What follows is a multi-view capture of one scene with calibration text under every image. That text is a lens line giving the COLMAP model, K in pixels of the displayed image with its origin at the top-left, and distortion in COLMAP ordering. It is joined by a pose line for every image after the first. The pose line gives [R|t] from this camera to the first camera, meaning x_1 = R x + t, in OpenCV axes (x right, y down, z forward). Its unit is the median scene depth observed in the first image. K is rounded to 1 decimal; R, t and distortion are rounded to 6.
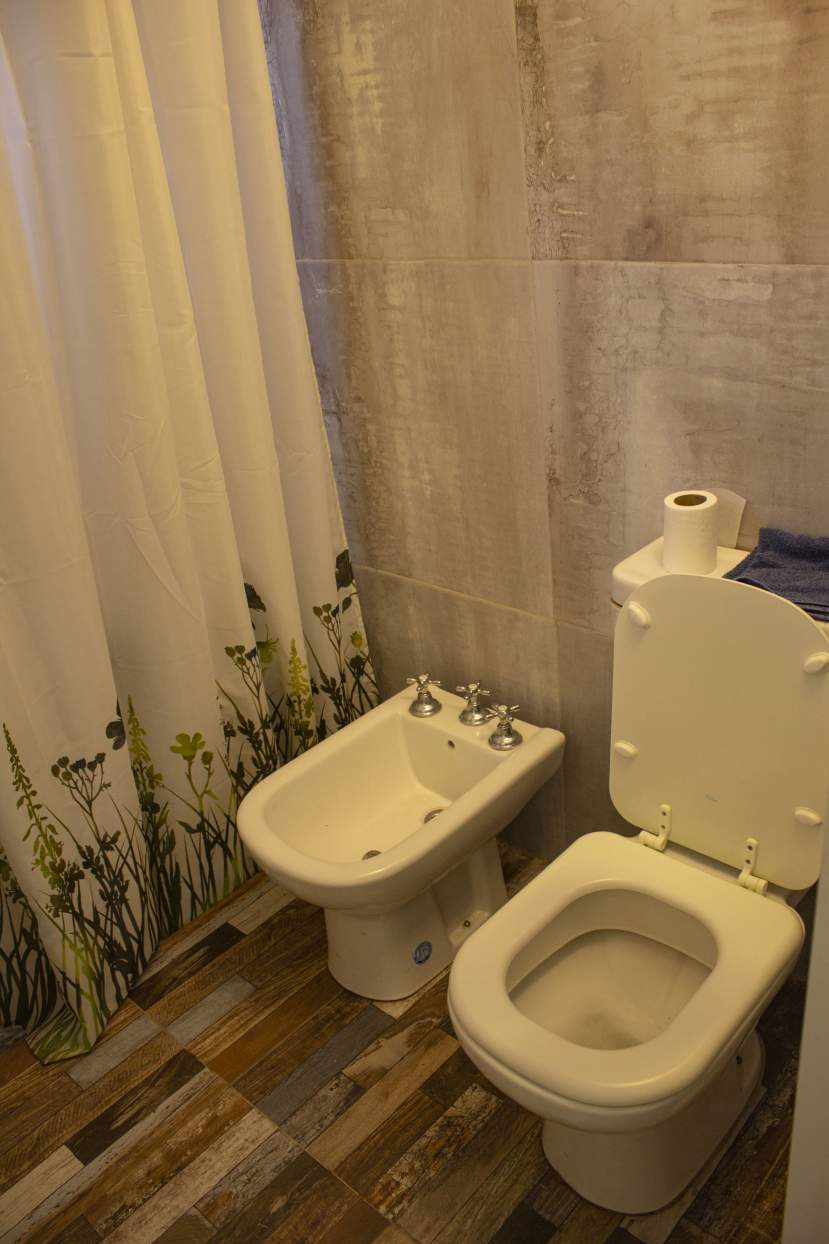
lens RADIAL K [[1036.0, 0, 434.3], [0, 1036.0, 620.1], [0, 0, 1]] dist [-0.164922, 0.141797]
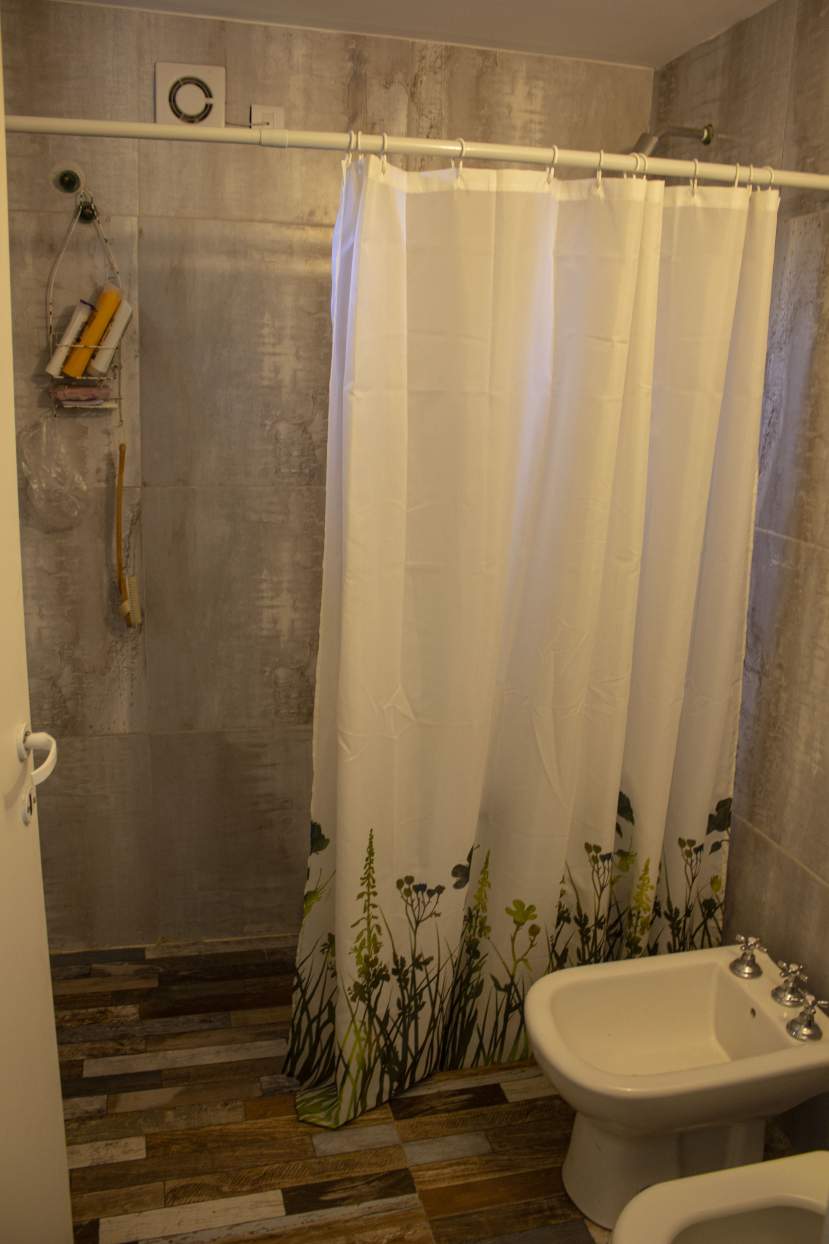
lens RADIAL K [[1036.0, 0, 434.3], [0, 1036.0, 620.1], [0, 0, 1]] dist [-0.164922, 0.141797]
pose [[0.834815, 0.269815, -0.479879, 0.125824], [-0.359873, 0.927099, -0.104780, -0.021082], [0.416625, 0.260167, 0.871055, -0.084435]]
